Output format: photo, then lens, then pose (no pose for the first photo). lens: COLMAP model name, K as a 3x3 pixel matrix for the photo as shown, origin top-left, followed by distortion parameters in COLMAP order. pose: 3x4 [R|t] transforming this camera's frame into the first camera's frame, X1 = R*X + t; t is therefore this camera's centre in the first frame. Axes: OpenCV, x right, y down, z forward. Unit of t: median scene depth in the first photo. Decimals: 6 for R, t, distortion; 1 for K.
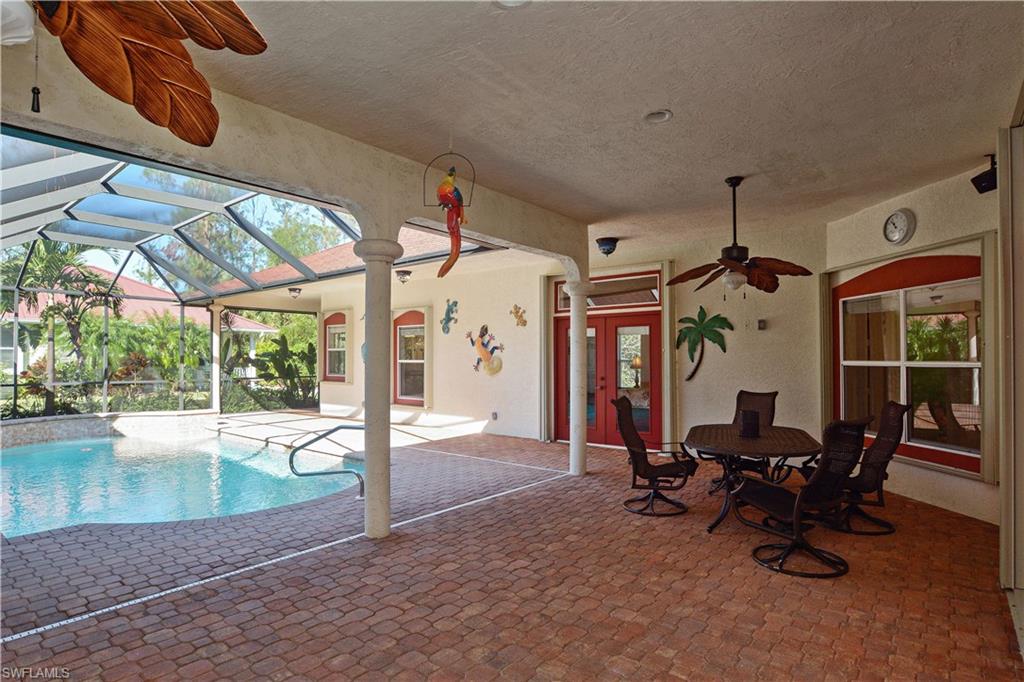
lens RADIAL K [[529.8, 0, 506.1], [0, 529.8, 357.1], [0, 0, 1]] dist [-0.013903, 0.000414]
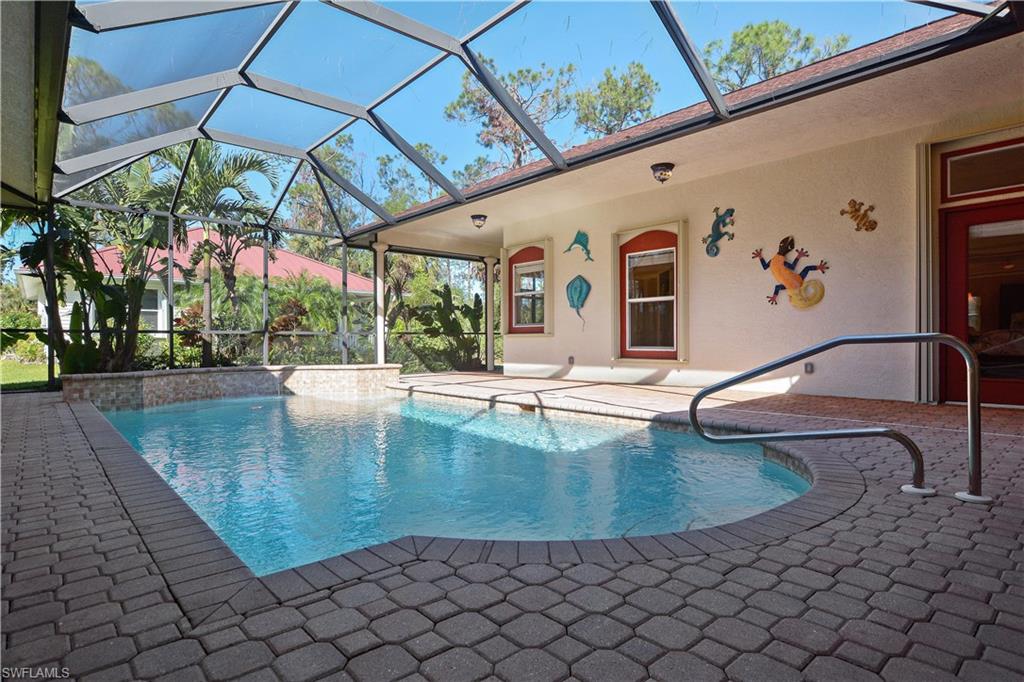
lens RADIAL K [[545.8, 0, 514.7], [0, 545.8, 342.8], [0, 0, 1]] dist [0.001972, 0.001054]
pose [[0.986970, -0.002538, -0.160882, -0.255529], [0.004588, 0.999913, 0.012371, 0.061077], [0.160837, -0.012948, 0.986896, 0.229333]]
